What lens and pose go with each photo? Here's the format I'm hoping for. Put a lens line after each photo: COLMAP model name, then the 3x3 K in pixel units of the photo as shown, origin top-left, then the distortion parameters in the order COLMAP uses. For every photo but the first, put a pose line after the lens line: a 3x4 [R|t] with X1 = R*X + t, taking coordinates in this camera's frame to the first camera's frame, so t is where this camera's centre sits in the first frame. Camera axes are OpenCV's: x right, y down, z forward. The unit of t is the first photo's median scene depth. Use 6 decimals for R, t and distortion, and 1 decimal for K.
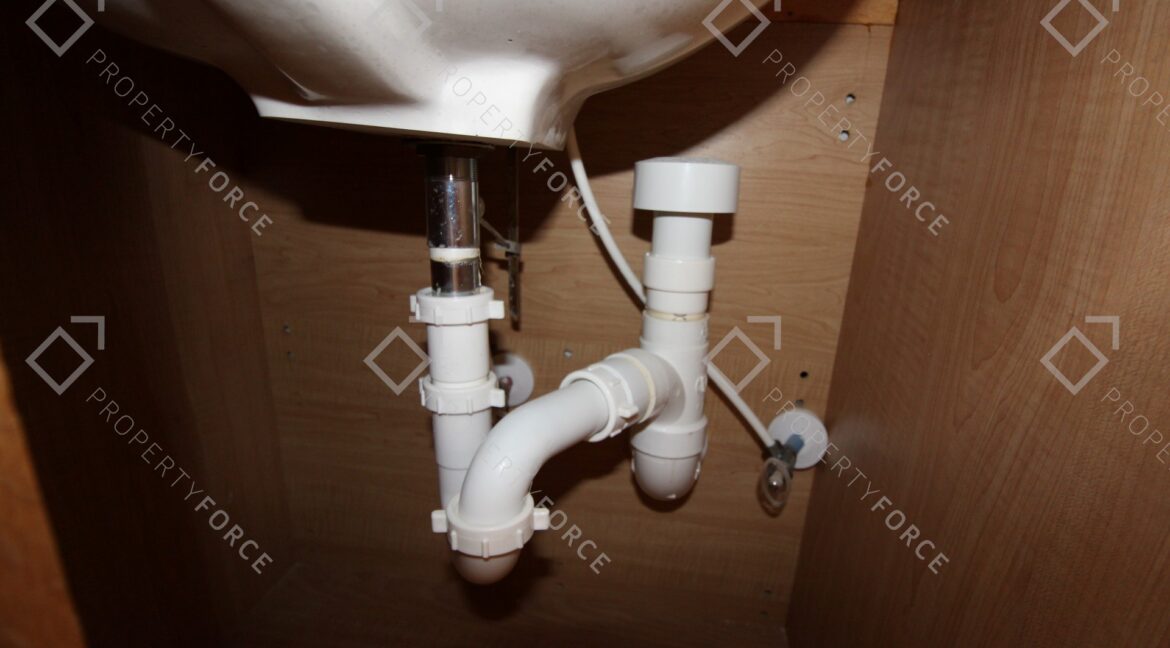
lens RADIAL K [[564.0, 0, 597.2], [0, 564.0, 329.0], [0, 0, 1]] dist [-0.000055, -0.000823]
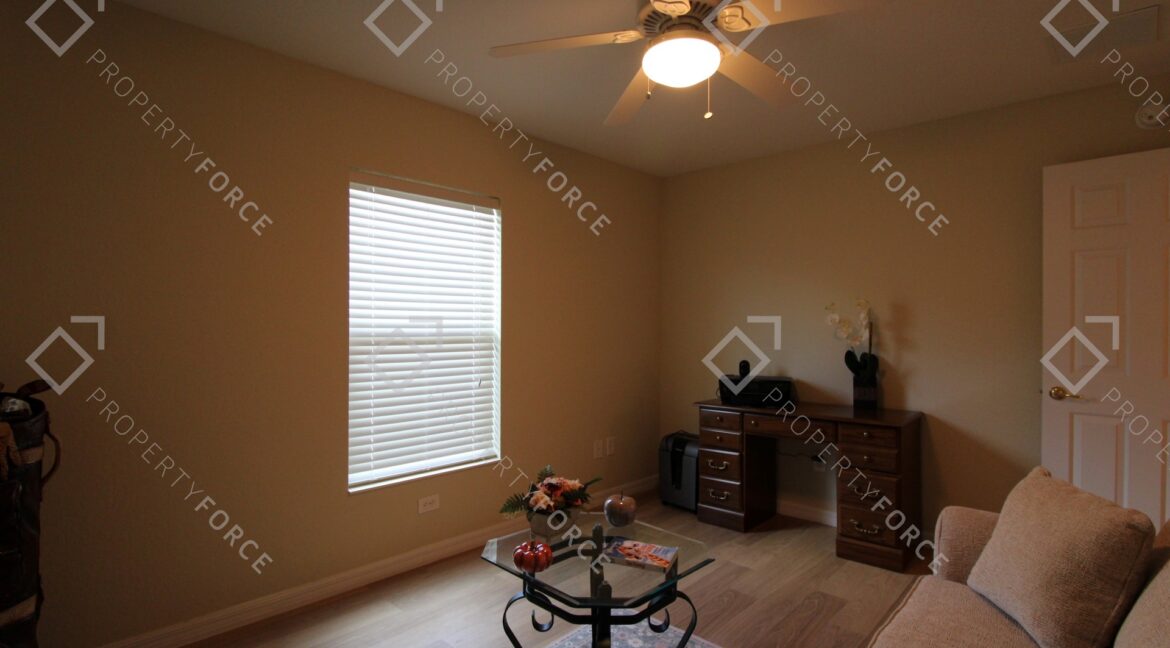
lens RADIAL K [[564.0, 0, 597.2], [0, 564.0, 329.0], [0, 0, 1]] dist [-0.000055, -0.000823]
pose [[1.000000, 0.000005, -0.000381, 1.200591], [-0.000005, 1.000000, 0.000154, -0.000234], [0.000381, -0.000154, 1.000000, 0.000097]]
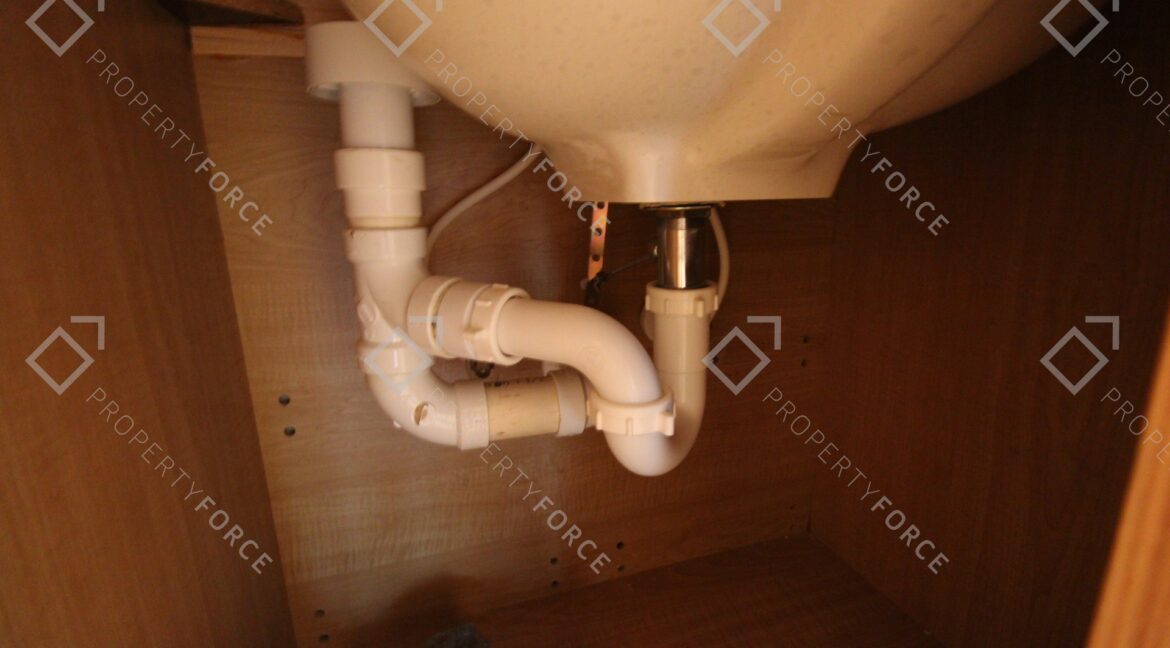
lens RADIAL K [[564.0, 0, 597.2], [0, 564.0, 329.0], [0, 0, 1]] dist [-0.000055, -0.000823]
pose [[1.000000, -0.000142, -0.000045, -1.198762], [0.000142, 1.000000, 0.000301, -0.000551], [0.000045, -0.000301, 1.000000, -0.000748]]
